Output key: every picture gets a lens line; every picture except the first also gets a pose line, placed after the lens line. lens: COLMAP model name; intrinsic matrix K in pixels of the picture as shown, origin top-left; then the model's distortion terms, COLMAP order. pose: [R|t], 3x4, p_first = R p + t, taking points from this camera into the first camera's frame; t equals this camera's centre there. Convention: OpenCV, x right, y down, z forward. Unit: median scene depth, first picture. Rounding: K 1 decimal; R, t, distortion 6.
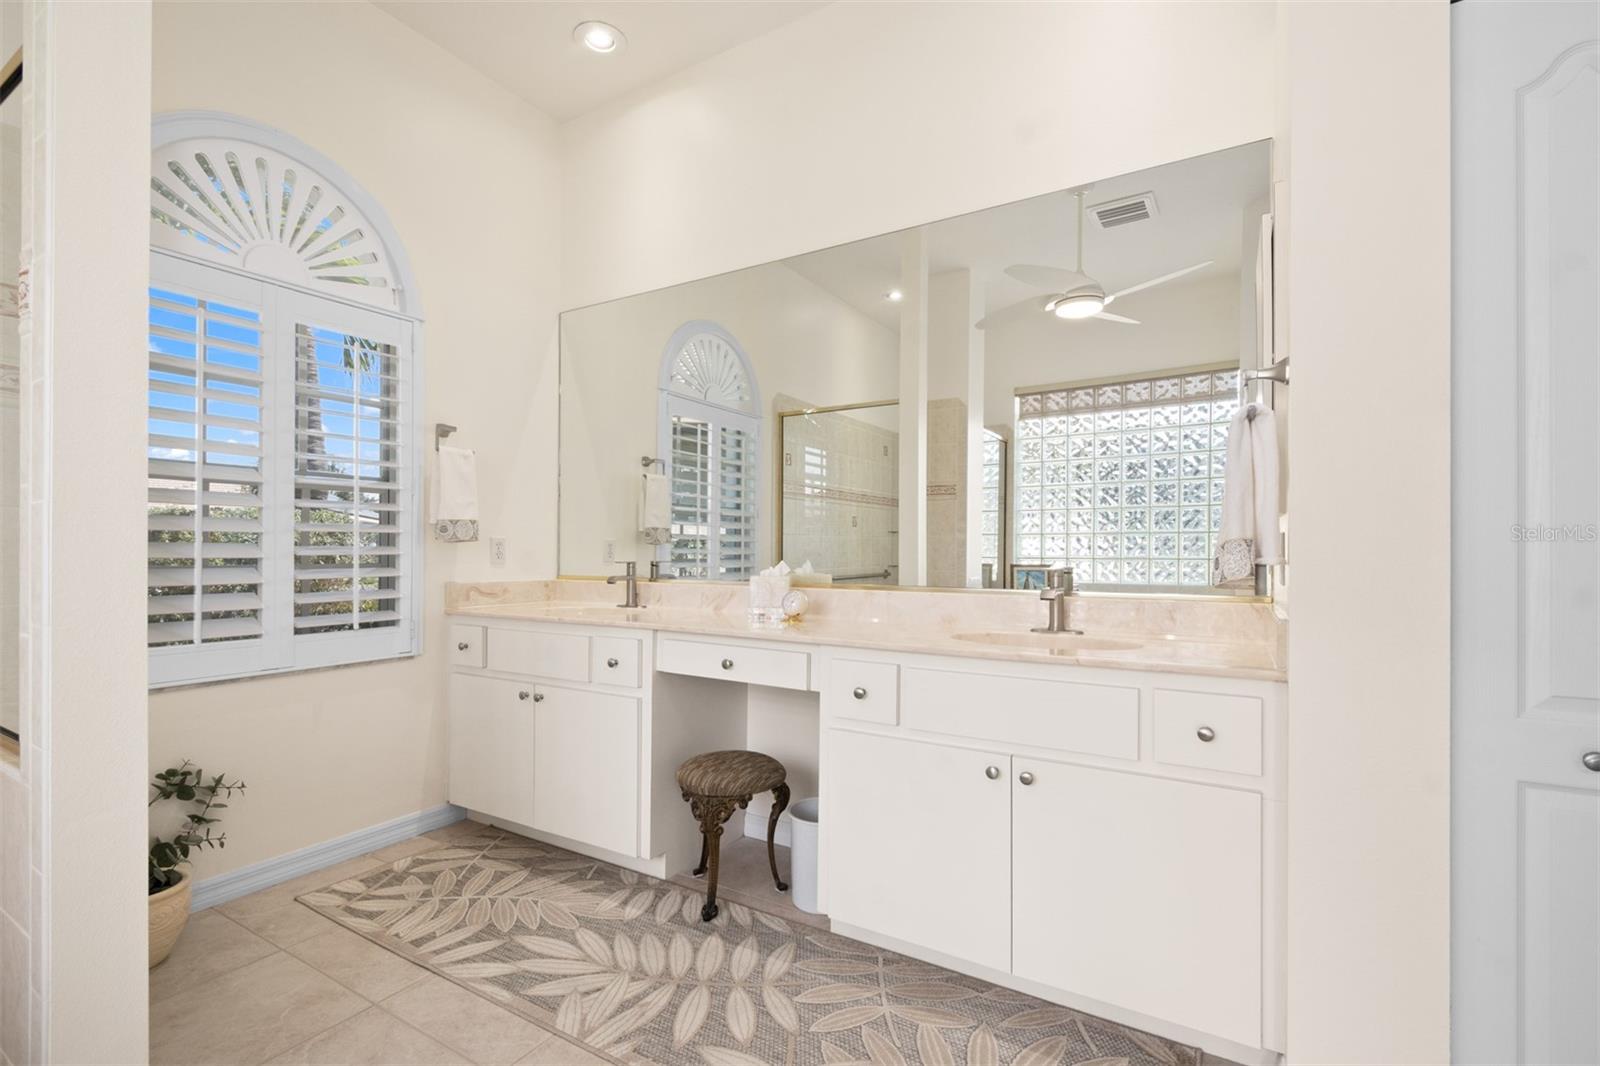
lens RADIAL K [[729.6, 0, 796.6], [0, 729.6, 537.8], [0, 0, 1]] dist [0.000749, -0.003634]
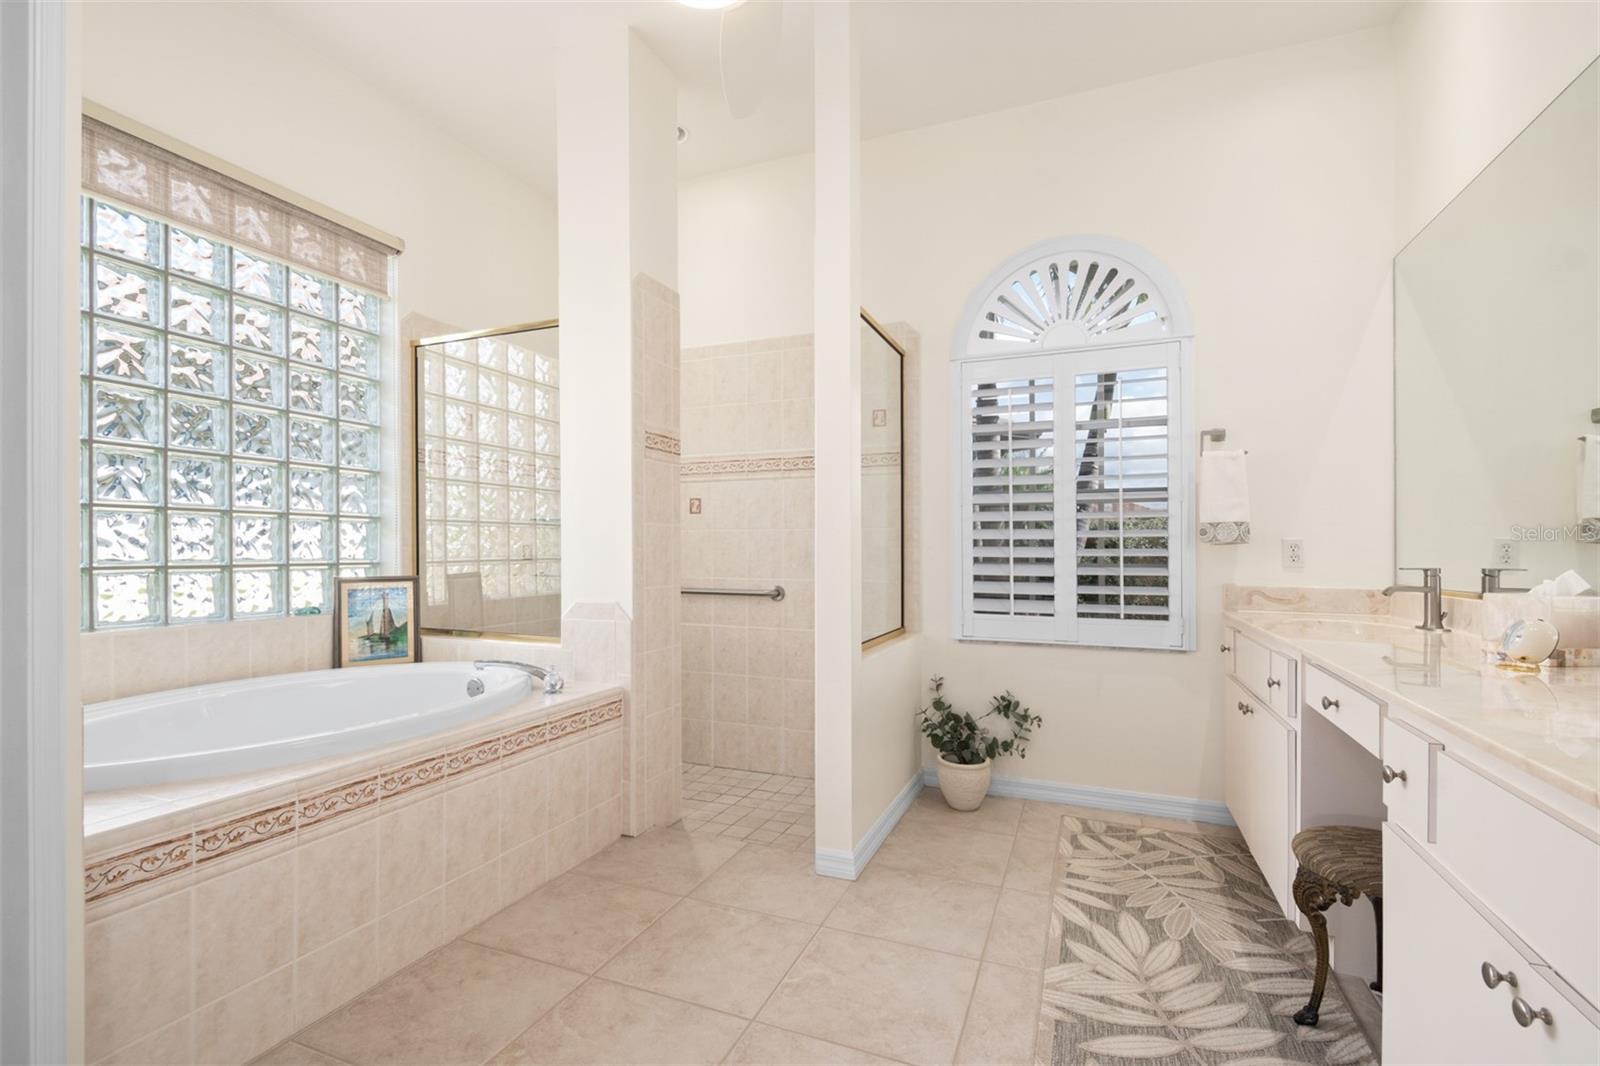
lens RADIAL K [[729.6, 0, 790.9], [0, 729.6, 545.6], [0, 0, 1]] dist [0.000749, -0.003634]
pose [[0.138030, -0.007350, -0.990401, 0.538695], [0.010898, 0.999923, -0.005902, 0.008271], [0.990368, -0.009978, 0.138100, 0.327511]]
